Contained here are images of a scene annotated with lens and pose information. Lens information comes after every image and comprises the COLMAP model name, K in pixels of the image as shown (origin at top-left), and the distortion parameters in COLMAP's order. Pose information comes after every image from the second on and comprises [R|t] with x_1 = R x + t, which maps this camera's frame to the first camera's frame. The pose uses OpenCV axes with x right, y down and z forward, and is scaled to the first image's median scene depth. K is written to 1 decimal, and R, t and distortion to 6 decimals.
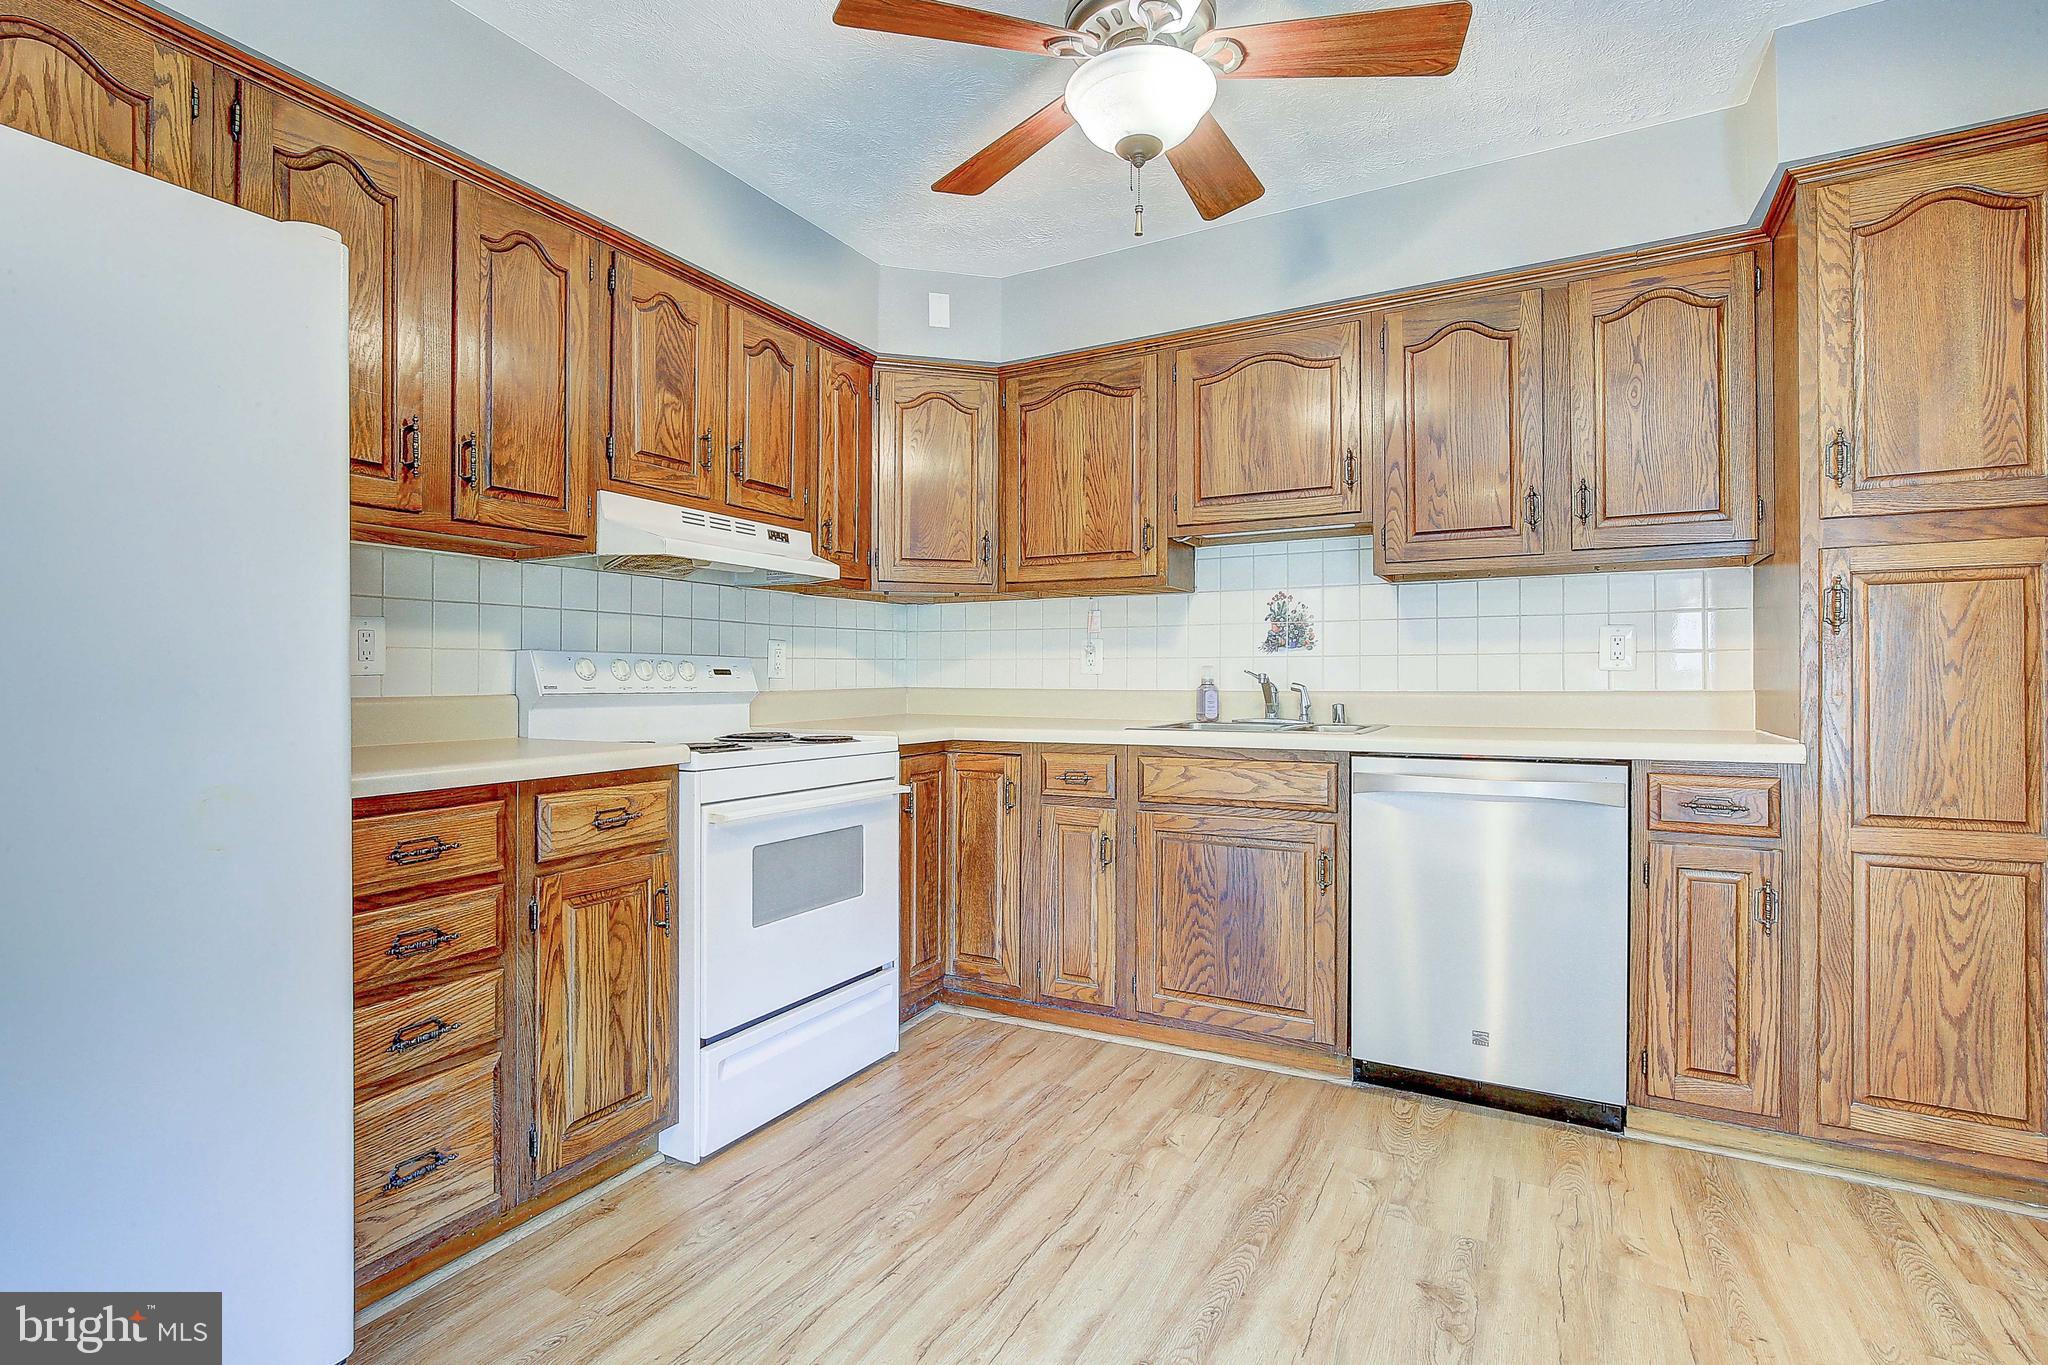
lens RADIAL K [[989.8, 0, 981.7], [0, 989.8, 676.1], [0, 0, 1]] dist [-0.002876, -0.000139]
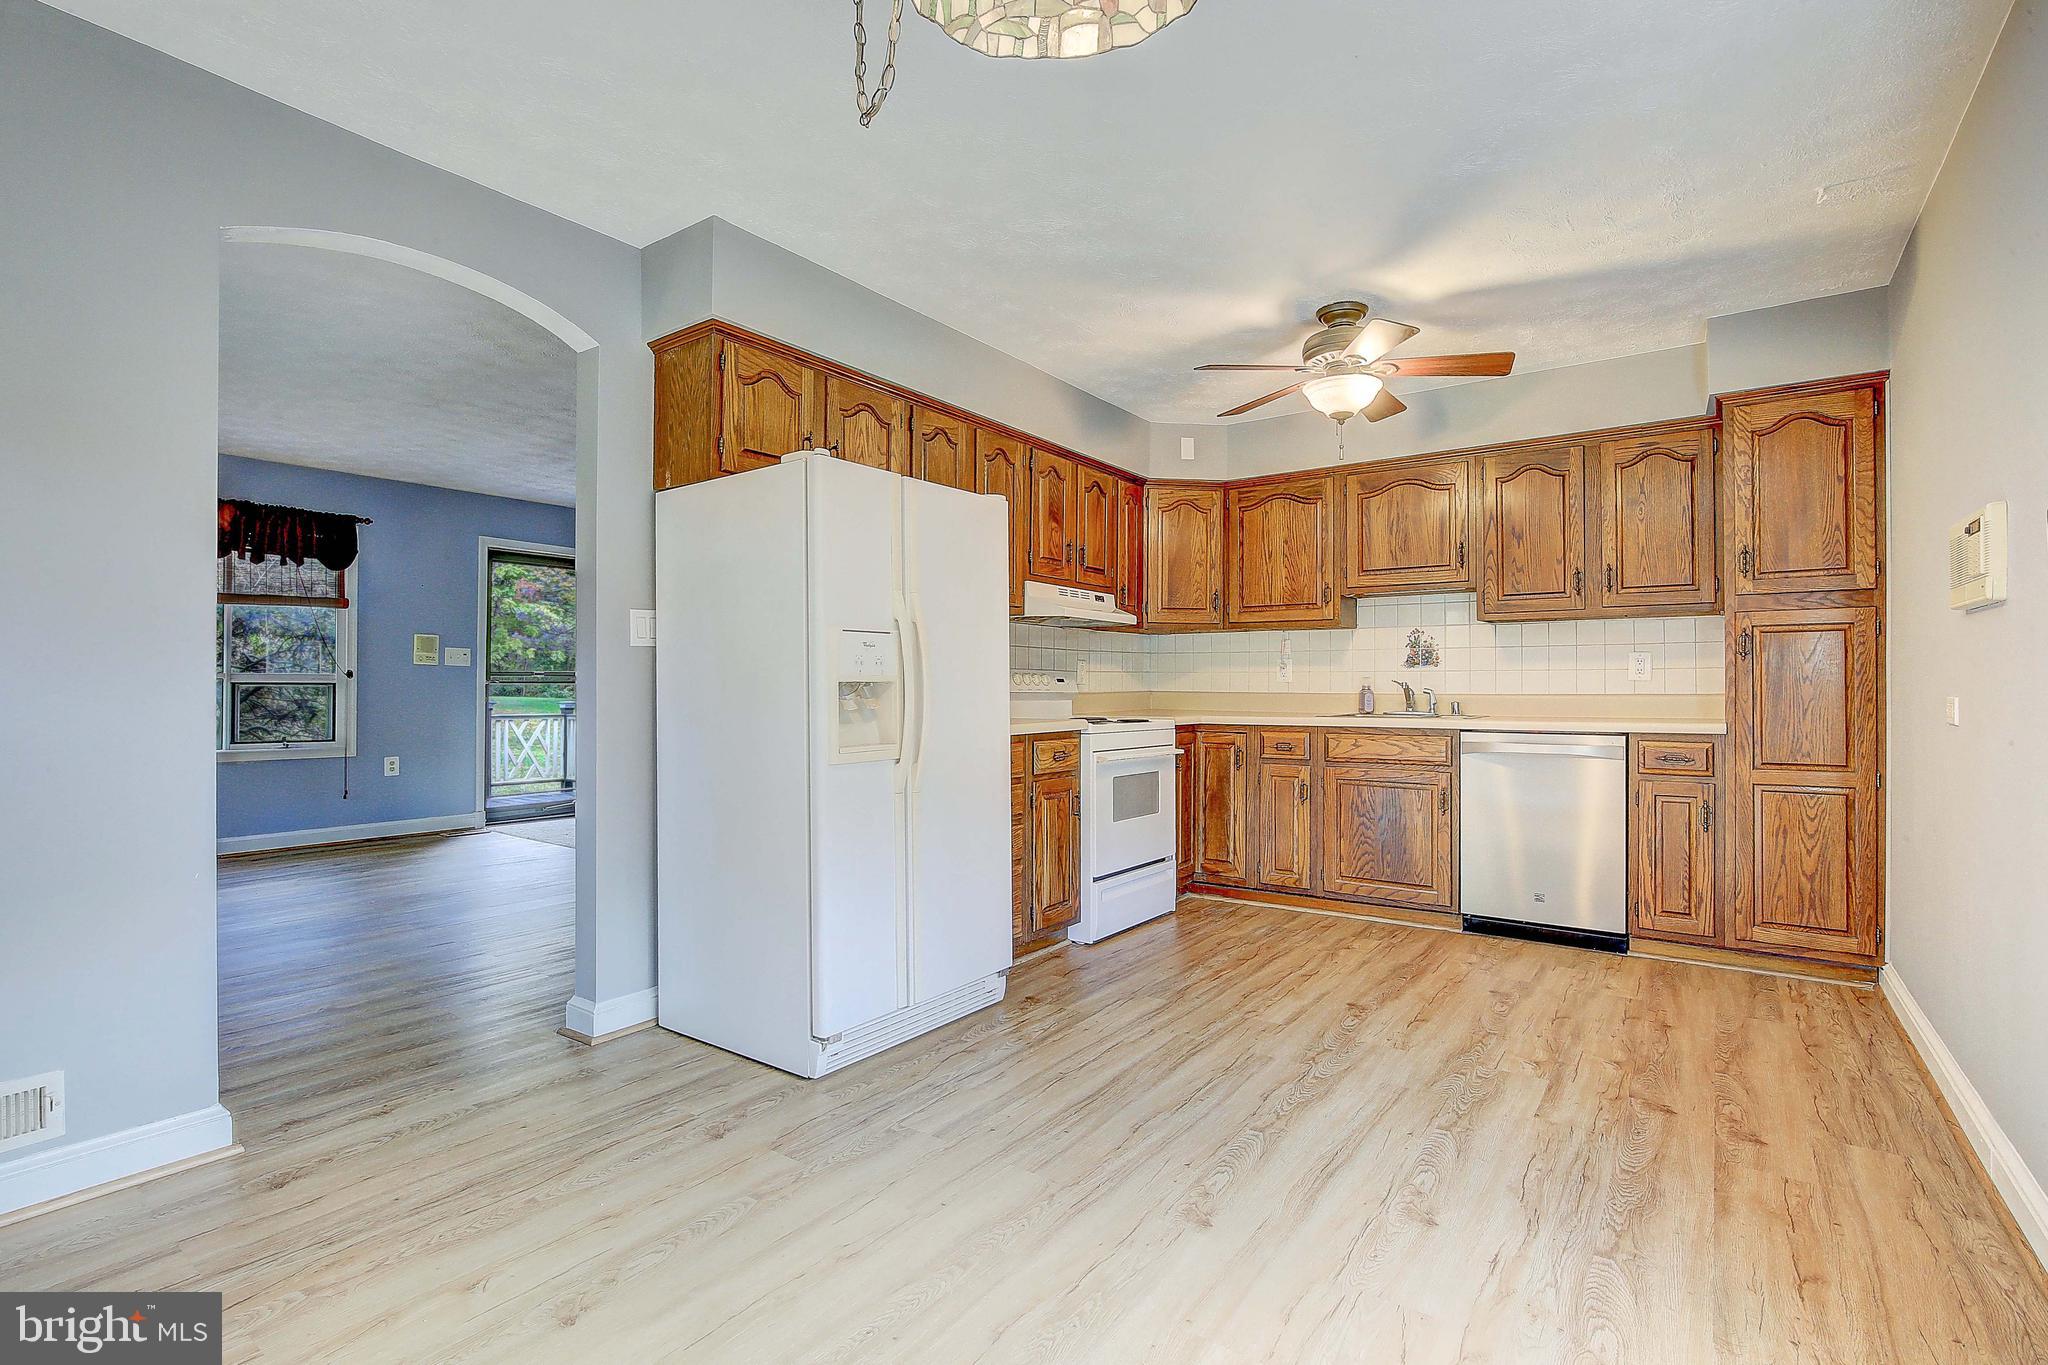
lens RADIAL K [[997.6, 0, 979.2], [0, 997.6, 676.0], [0, 0, 1]] dist [-0.010110, 0.000041]
pose [[0.993033, 0.001714, -0.117821, -0.236451], [-0.002717, 0.999961, -0.008351, 0.002921], [0.117802, 0.008613, 0.993000, -0.767437]]
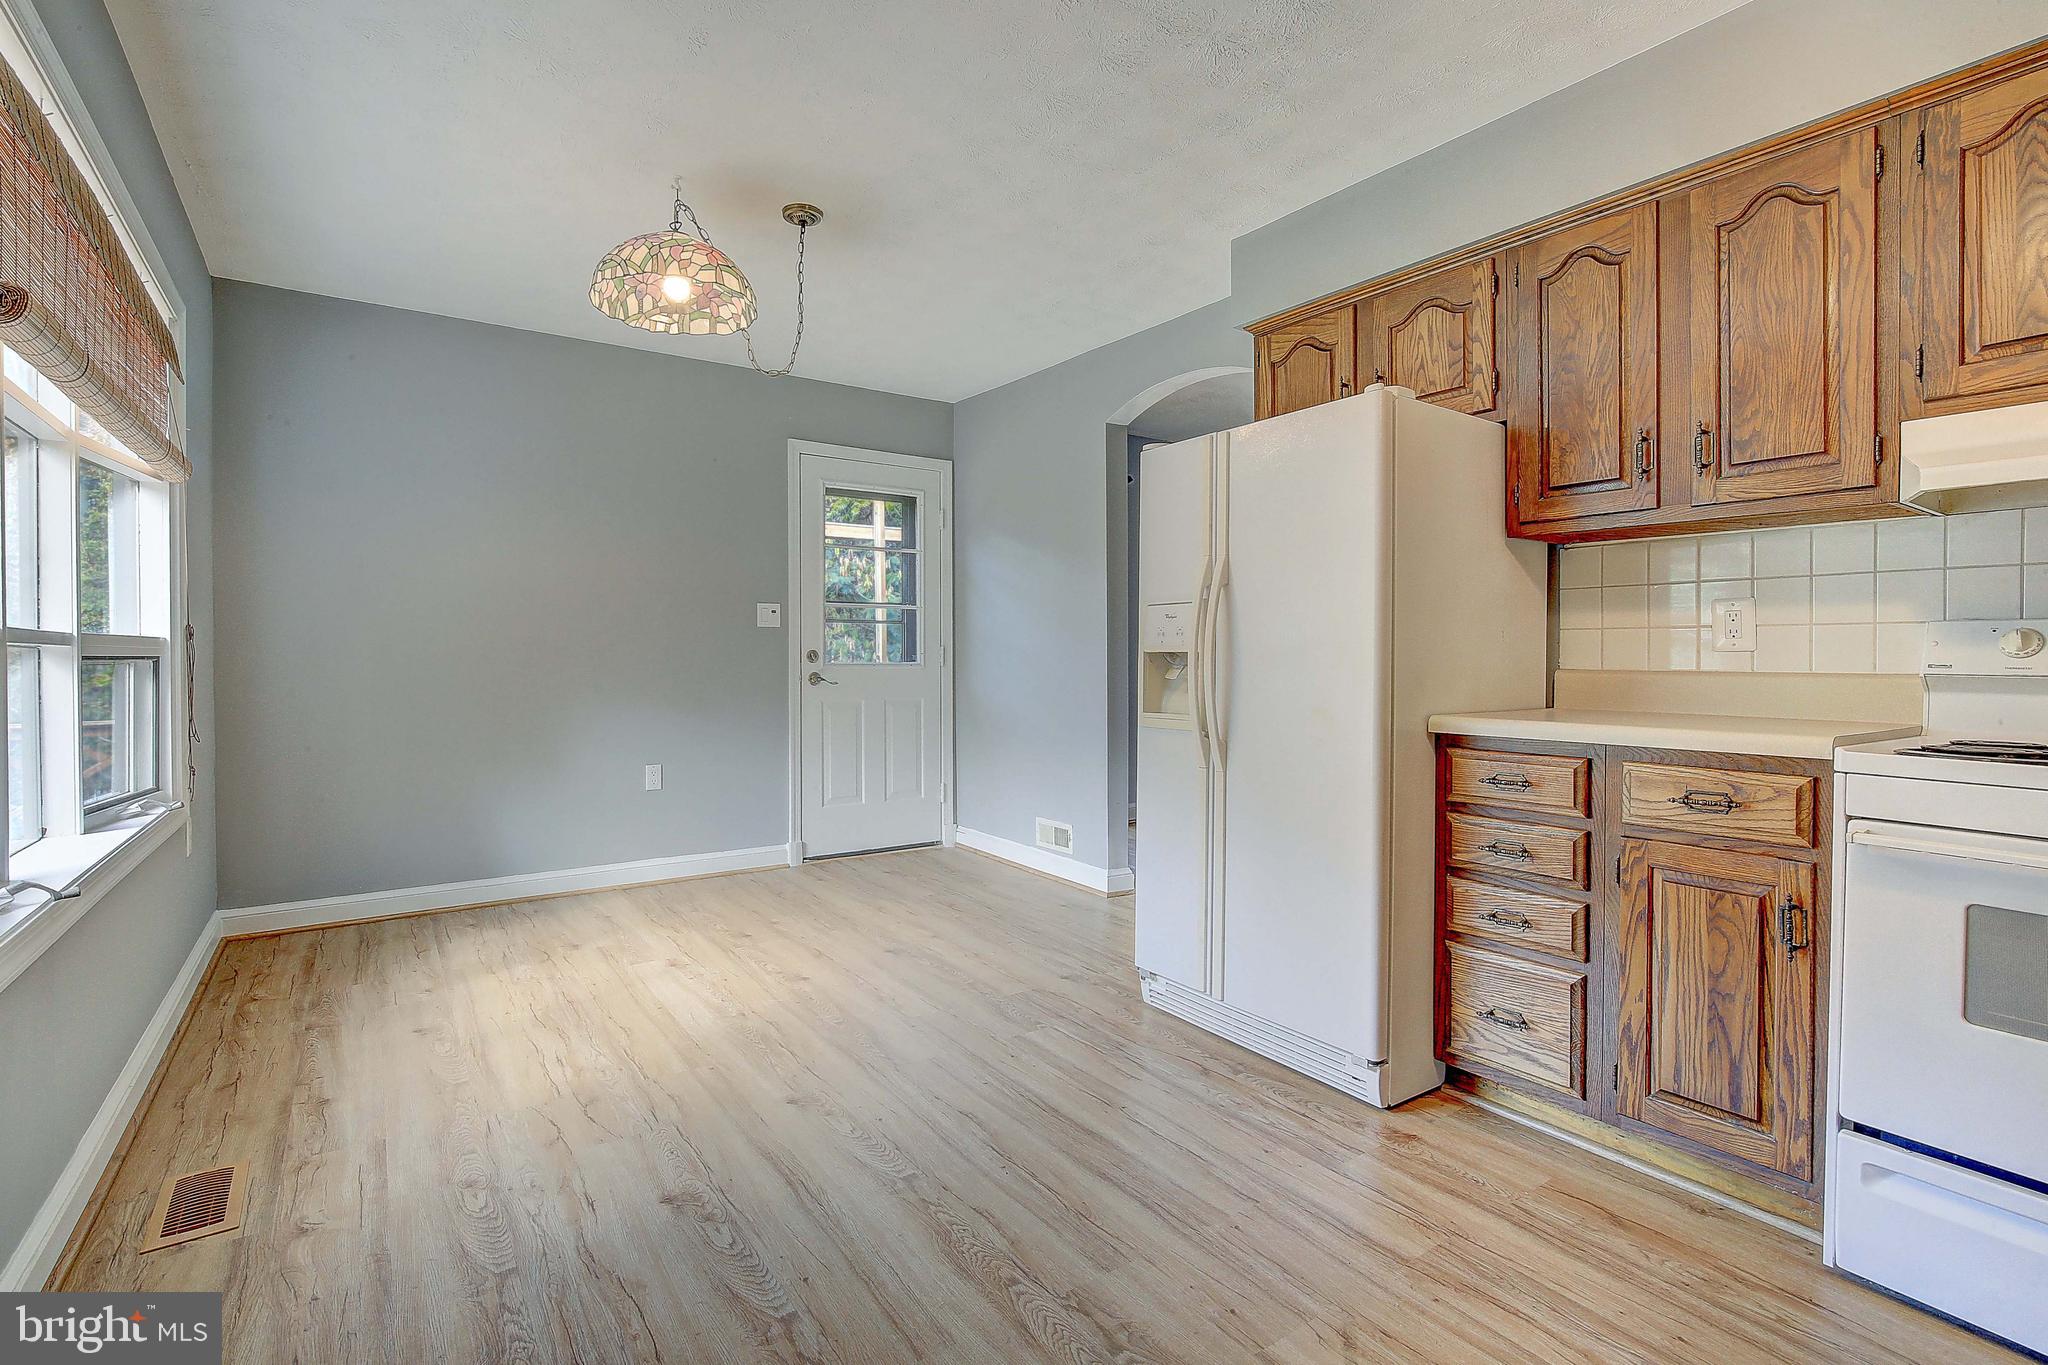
lens RADIAL K [[983.1, 0, 1023.8], [0, 983.1, 658.6], [0, 0, 1]] dist [-0.009749, 0.000049]
pose [[-0.439337, 0.001819, -0.898321, 0.593009], [-0.001960, 0.999994, 0.002983, 0.004479], [0.898320, 0.003071, -0.439330, 0.649161]]
